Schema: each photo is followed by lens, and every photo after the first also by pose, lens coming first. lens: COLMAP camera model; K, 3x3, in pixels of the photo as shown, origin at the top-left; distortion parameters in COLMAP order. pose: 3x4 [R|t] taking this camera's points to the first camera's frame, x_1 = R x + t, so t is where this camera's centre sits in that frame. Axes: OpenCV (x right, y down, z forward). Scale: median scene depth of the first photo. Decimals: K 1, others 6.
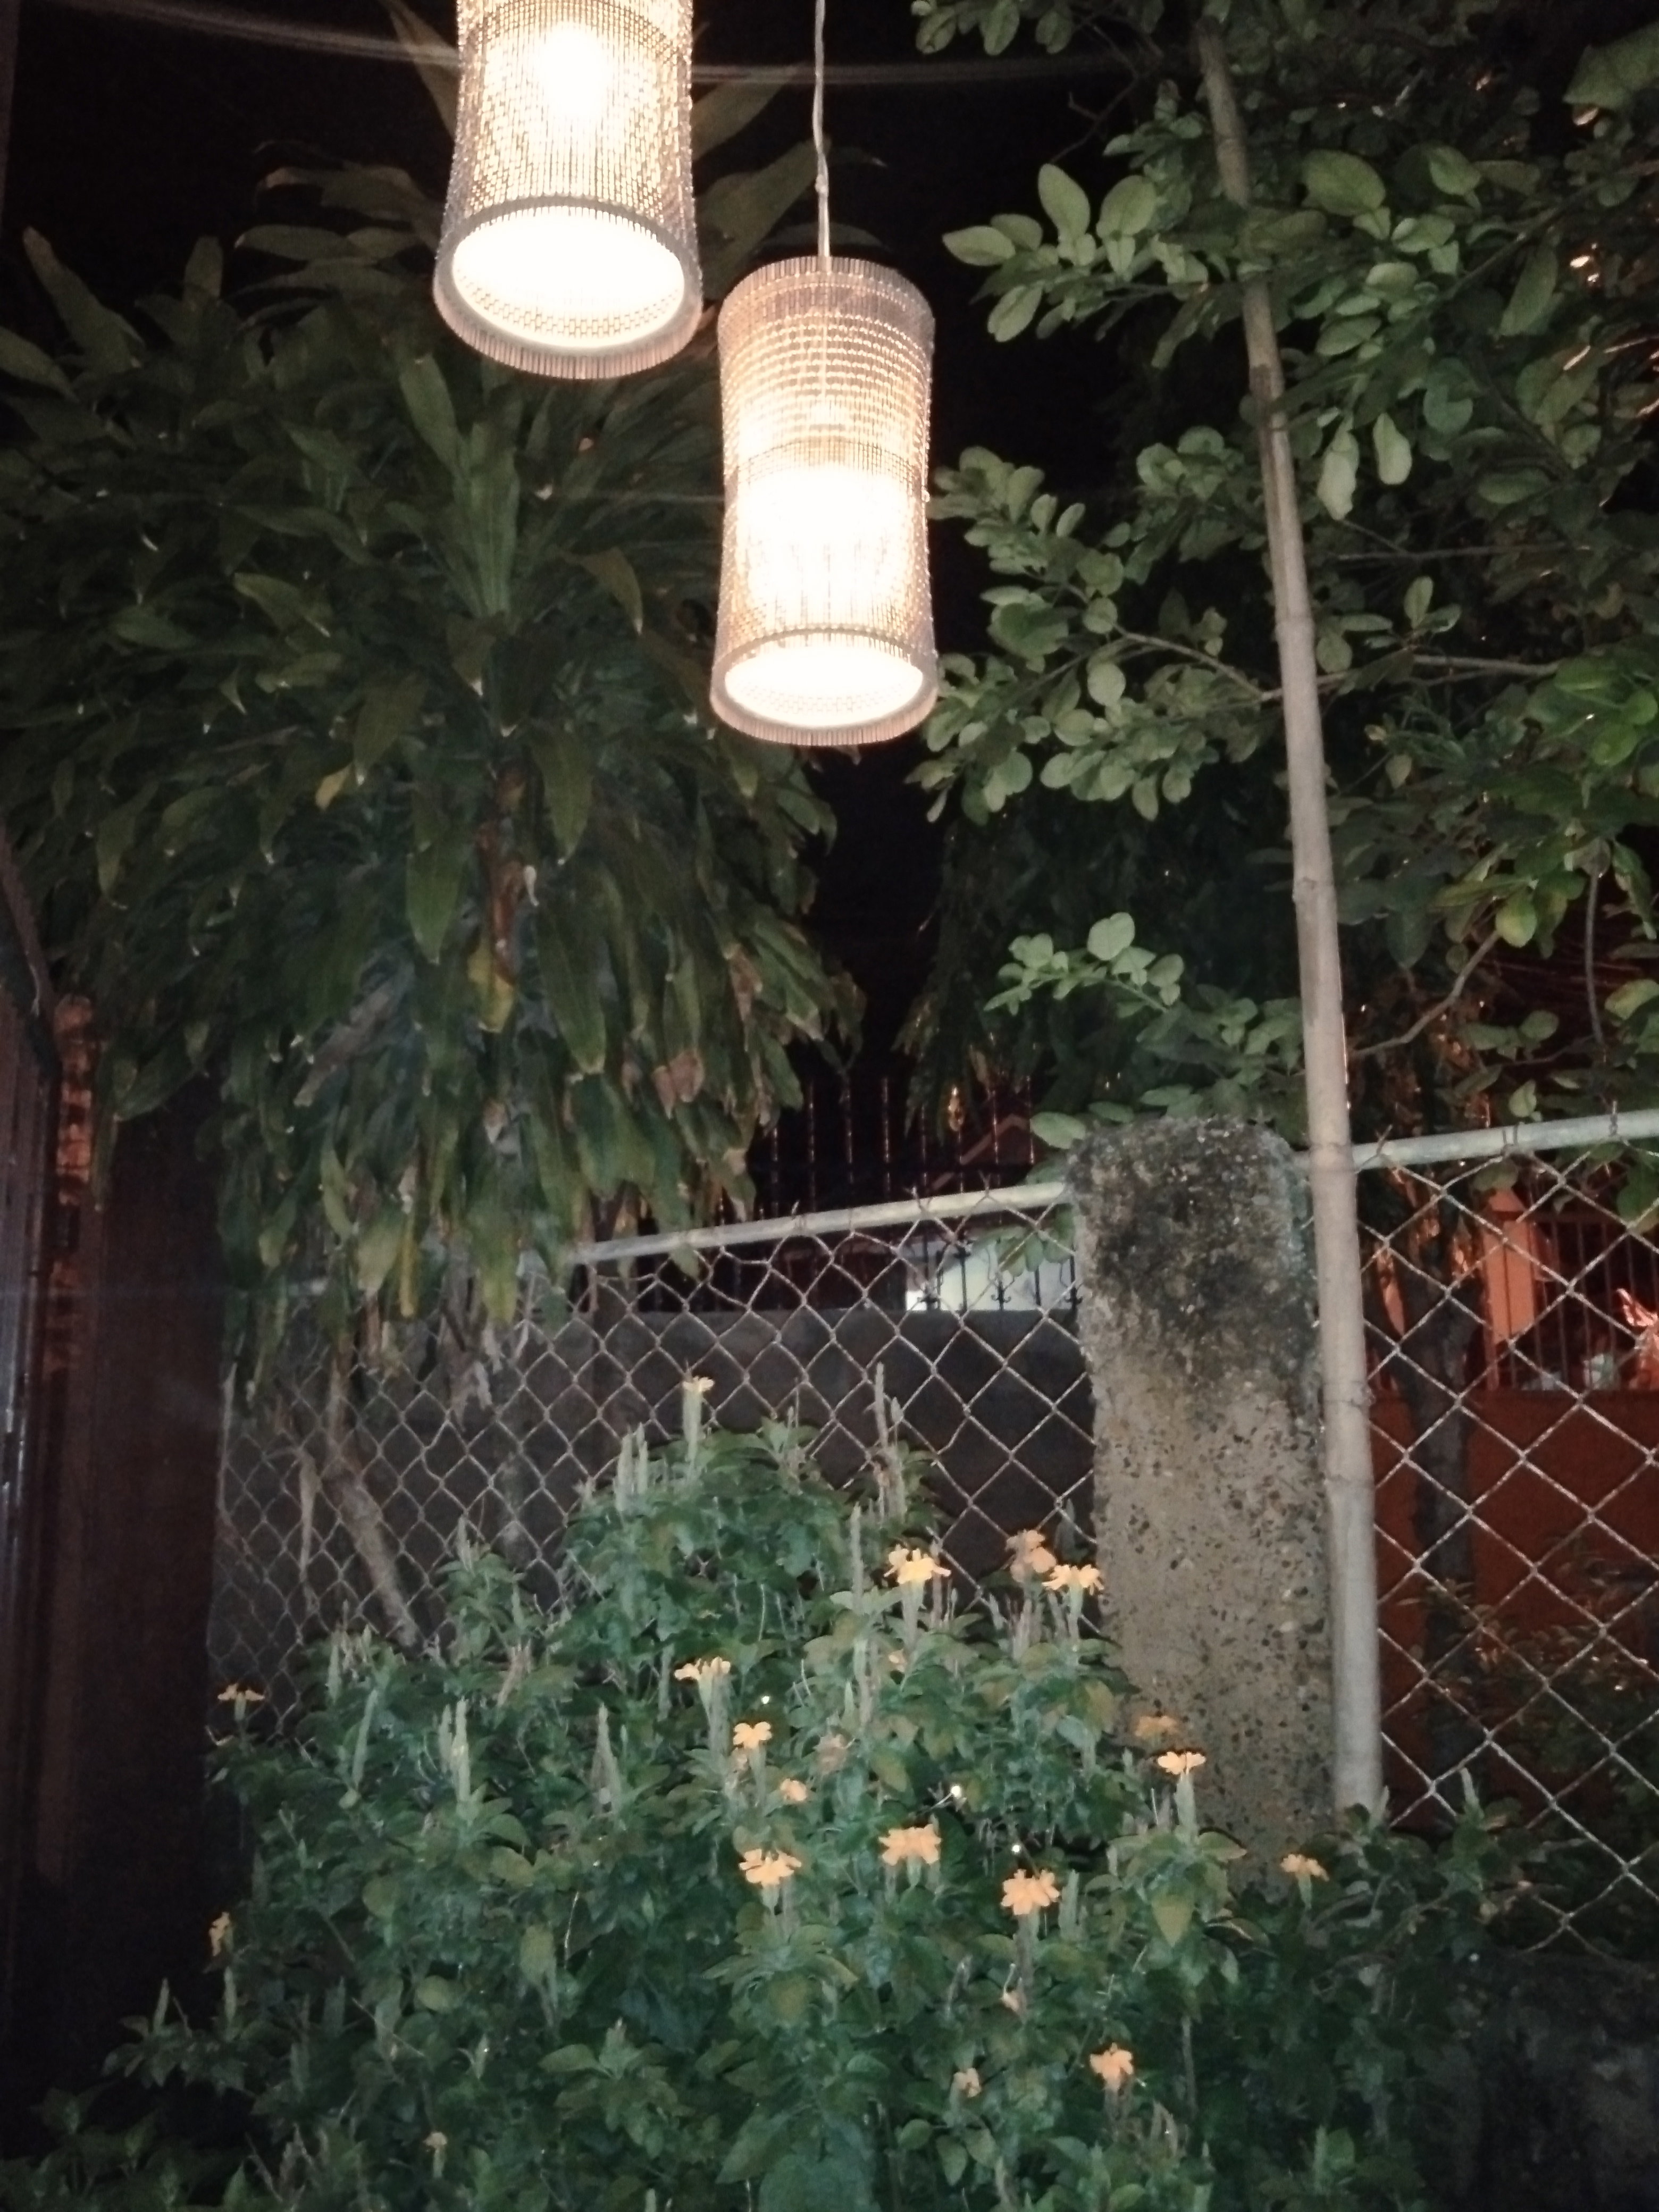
lens RADIAL K [[1737.8, 0, 829.5], [0, 1737.8, 1106.0], [0, 0, 1]] dist [0.095203, -0.238129]
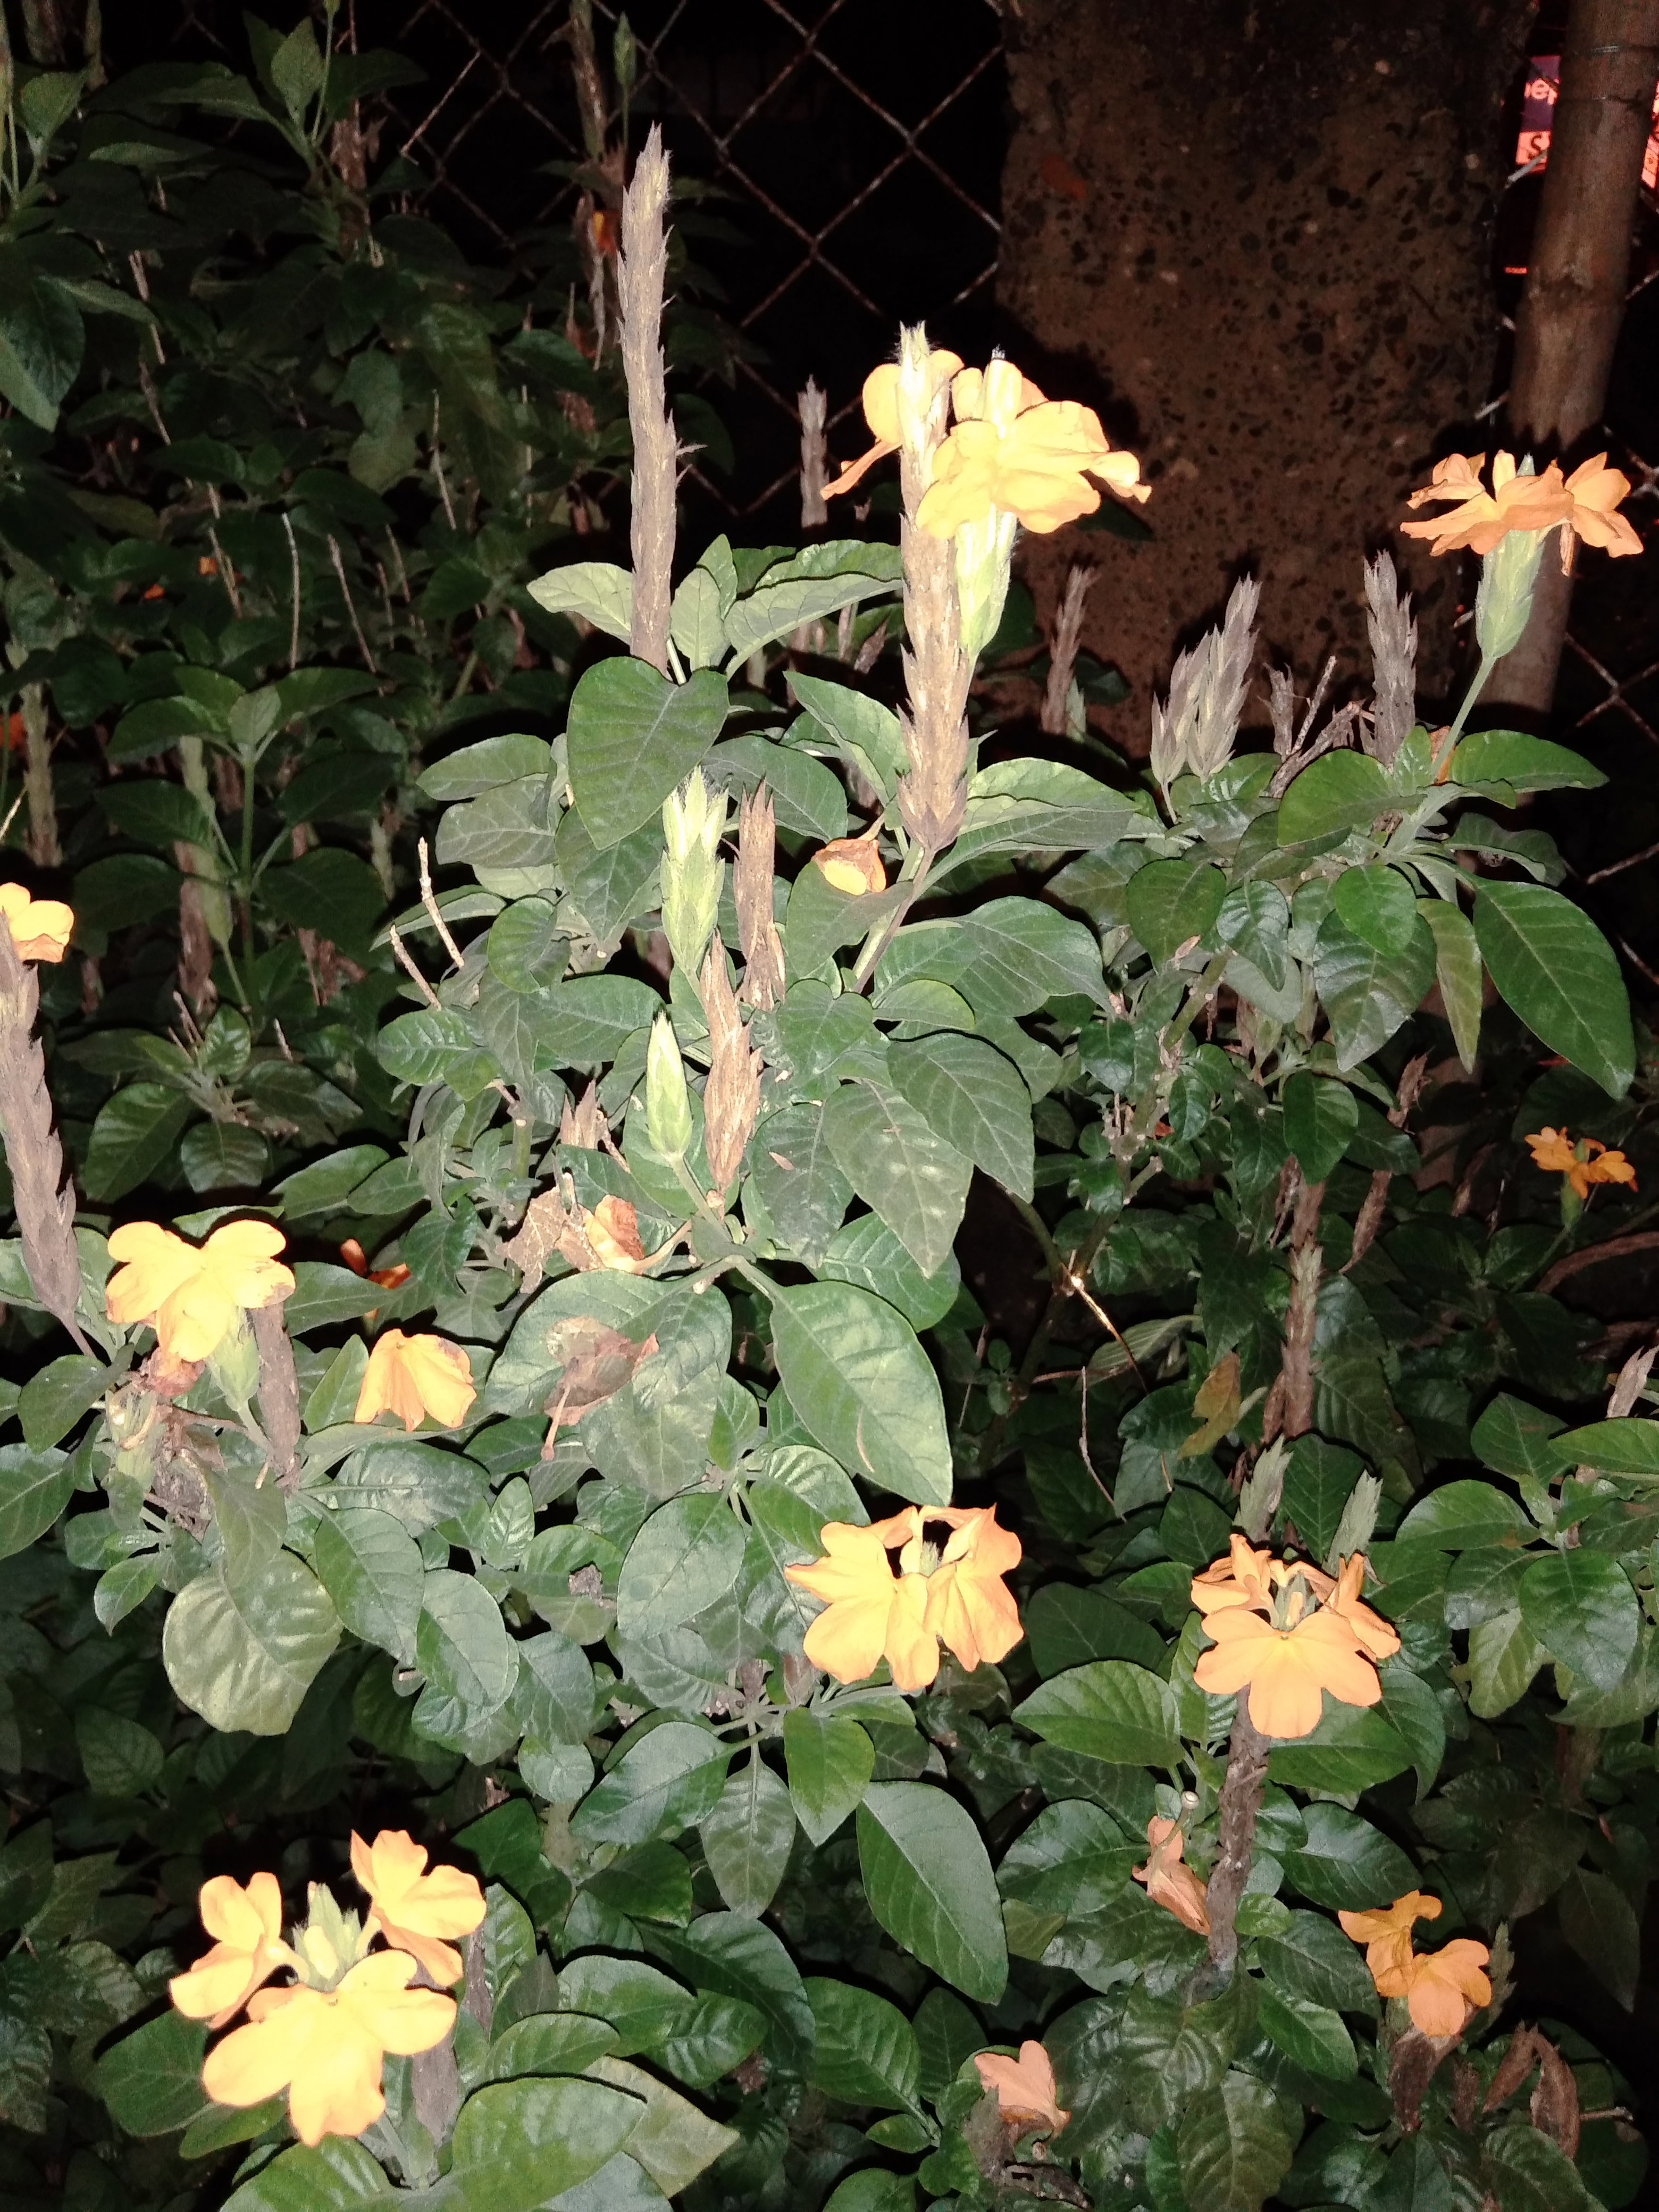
lens RADIAL K [[1801.0, 0, 791.8], [0, 1801.0, 1105.5], [0, 0, 1]] dist [-0.033553, 0.003791]
pose [[0.982005, -0.056456, 0.180219, -0.007917], [-0.053957, 0.830622, 0.554216, 0.139580], [-0.180983, -0.553967, 0.812629, 0.519672]]
